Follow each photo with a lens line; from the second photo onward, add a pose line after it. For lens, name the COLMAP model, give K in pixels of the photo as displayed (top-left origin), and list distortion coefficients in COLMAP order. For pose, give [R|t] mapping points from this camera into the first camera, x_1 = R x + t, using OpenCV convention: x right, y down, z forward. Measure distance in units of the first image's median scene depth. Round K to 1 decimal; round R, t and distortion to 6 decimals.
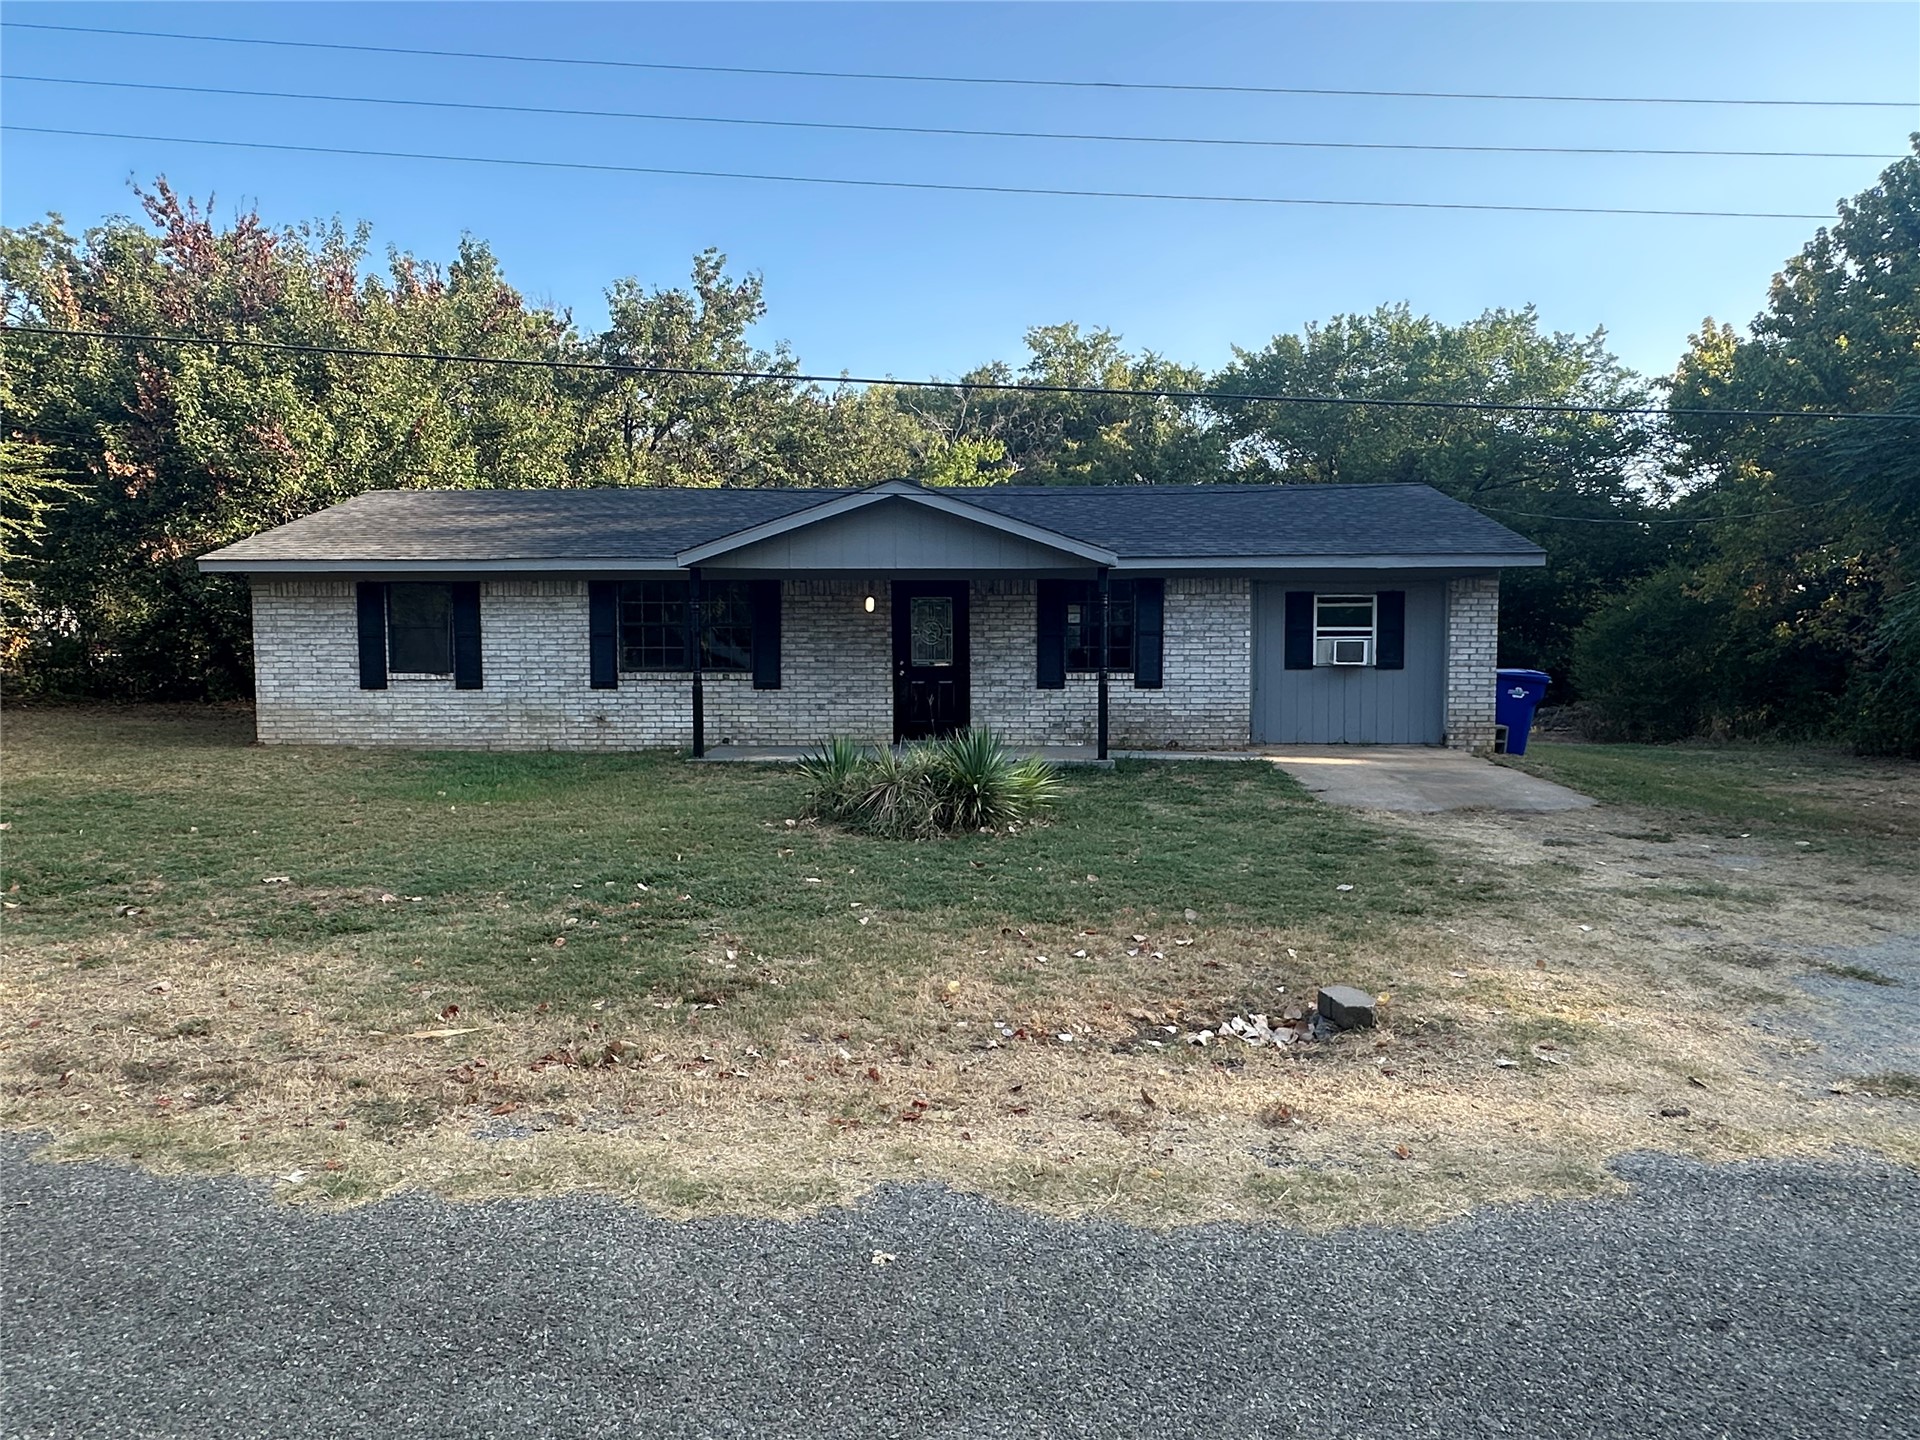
lens RADIAL K [[1173.9, 0, 960.9], [0, 1173.9, 720.4], [0, 0, 1]] dist [-0.001906, 0.004212]
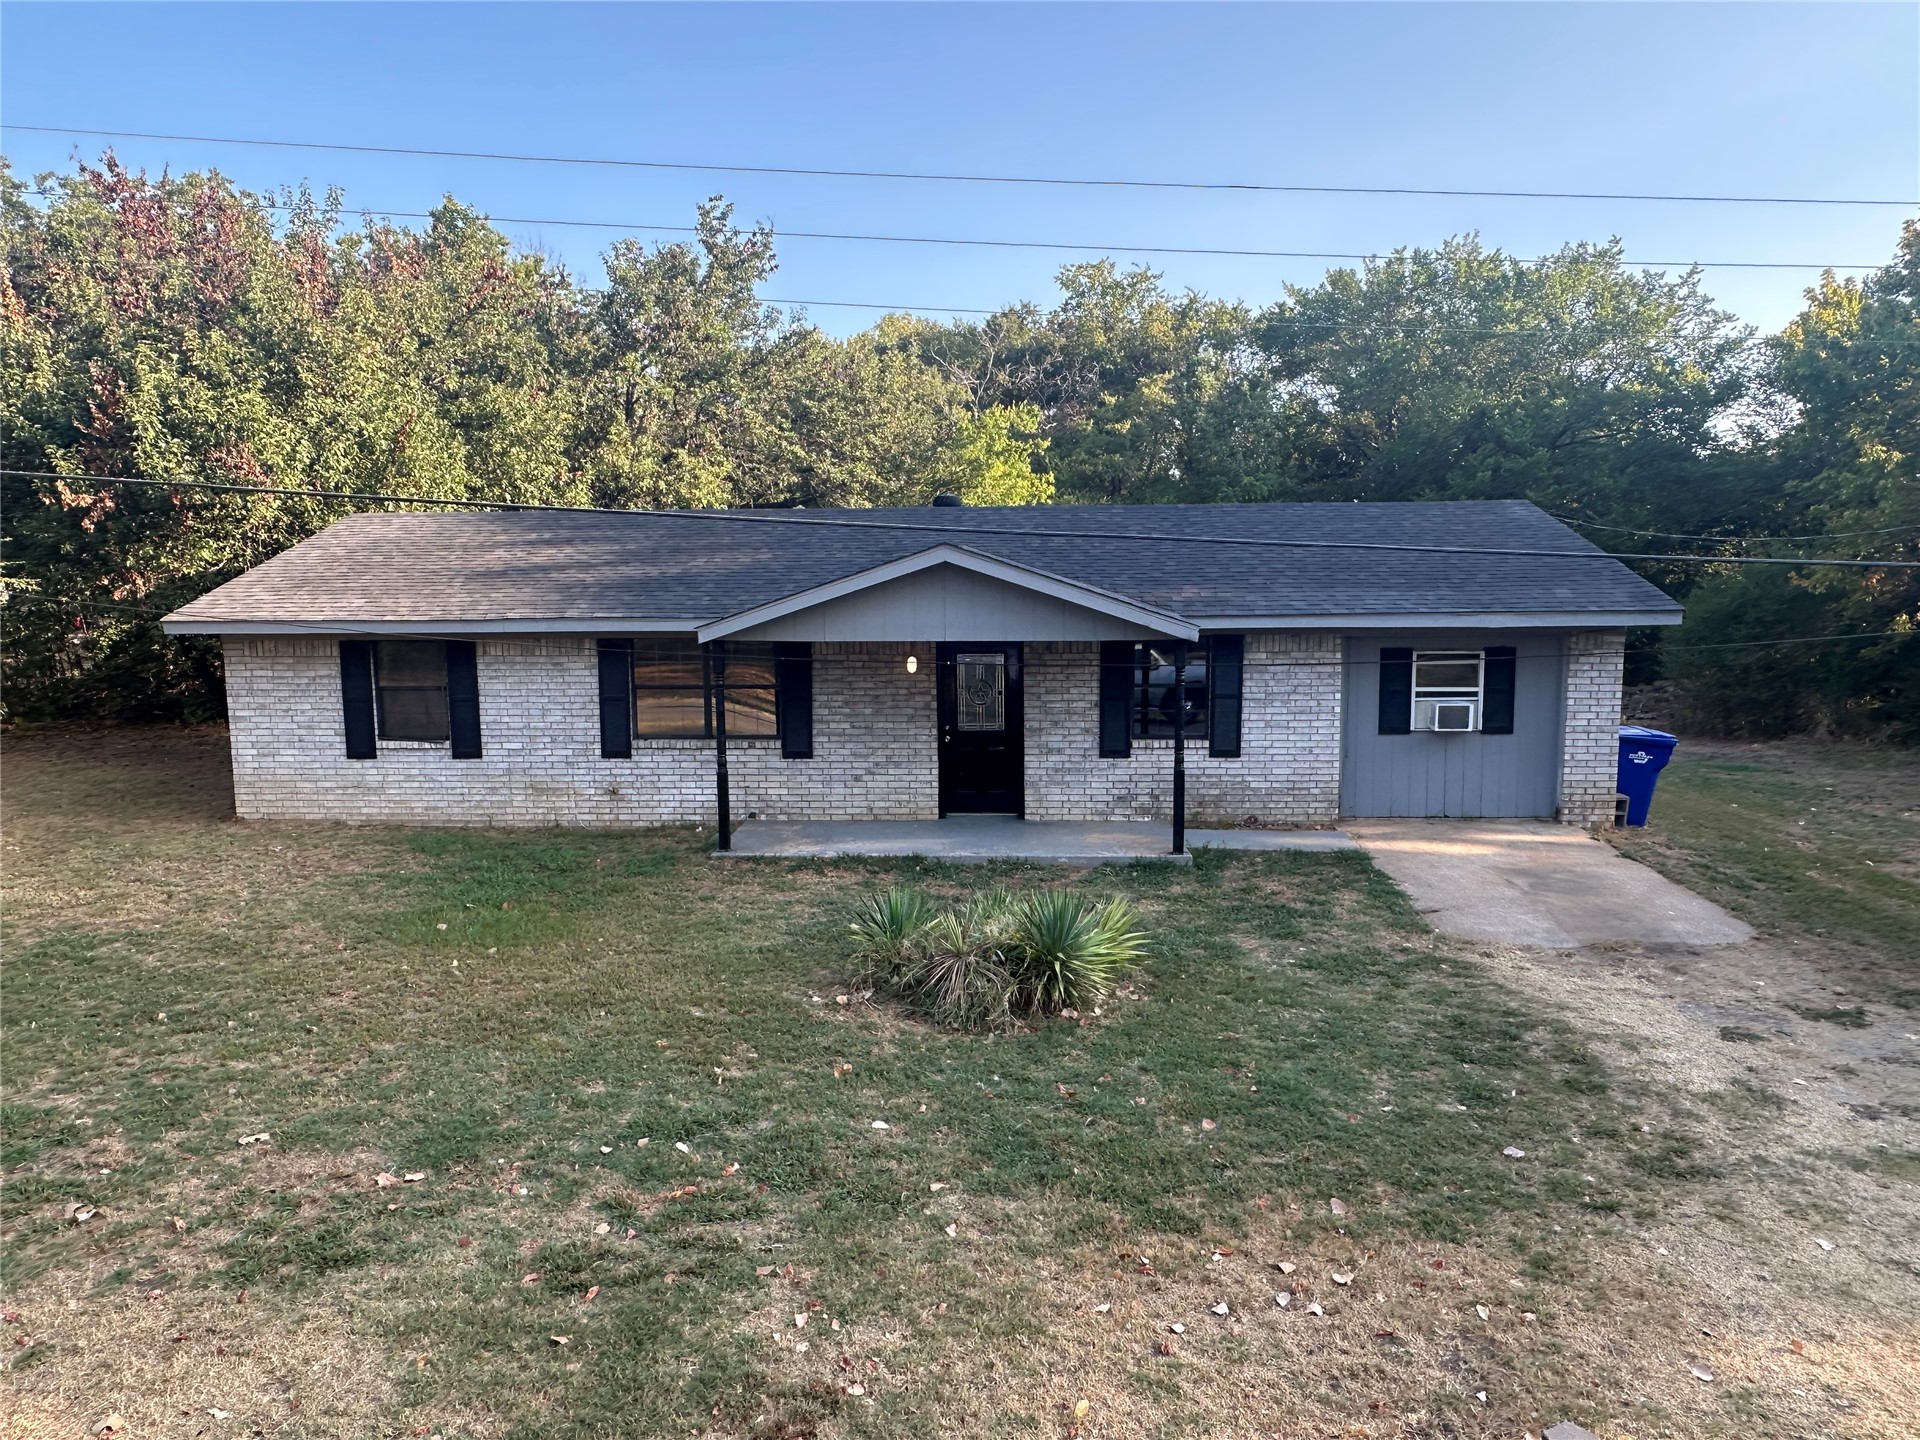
lens RADIAL K [[1231.6, 0, 960.9], [0, 1231.6, 720.1], [0, 0, 1]] dist [-0.000652, 0.002843]
pose [[0.999897, -0.004637, -0.013560, -0.023625], [0.005375, 0.998475, 0.054952, -0.091541], [0.013284, -0.055019, 0.998397, 0.054684]]
